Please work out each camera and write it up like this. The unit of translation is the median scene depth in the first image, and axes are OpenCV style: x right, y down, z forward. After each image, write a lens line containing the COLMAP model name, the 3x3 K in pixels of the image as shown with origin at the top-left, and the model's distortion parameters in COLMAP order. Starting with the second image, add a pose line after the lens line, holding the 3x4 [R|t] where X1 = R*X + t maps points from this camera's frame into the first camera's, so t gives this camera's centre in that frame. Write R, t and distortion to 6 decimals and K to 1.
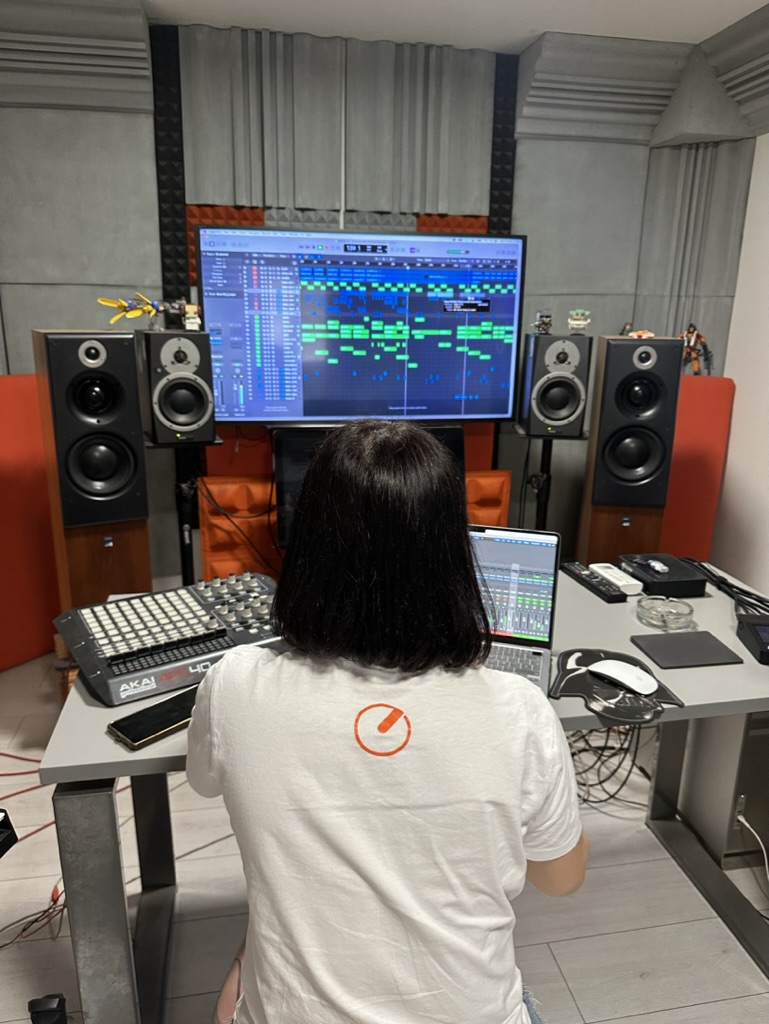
lens RADIAL K [[707.2, 0, 384.5], [0, 707.2, 512.0], [0, 0, 1]] dist [0.039077, -0.049492]
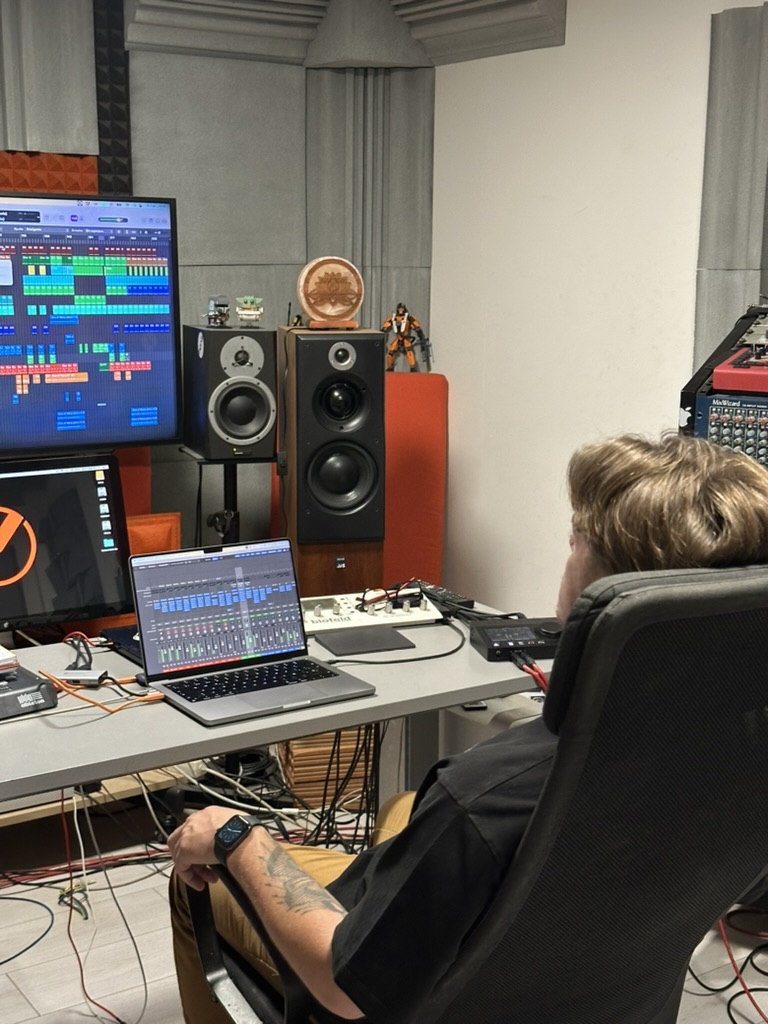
lens RADIAL K [[1487.6, 0, 384.0], [0, 1487.6, 512.0], [0, 0, 1]] dist [0.157719, -0.027543]
pose [[0.916819, -0.072239, 0.392714, -0.211166], [0.109989, 0.991140, -0.074457, 0.071381], [-0.383856, 0.111458, 0.916642, -0.435007]]
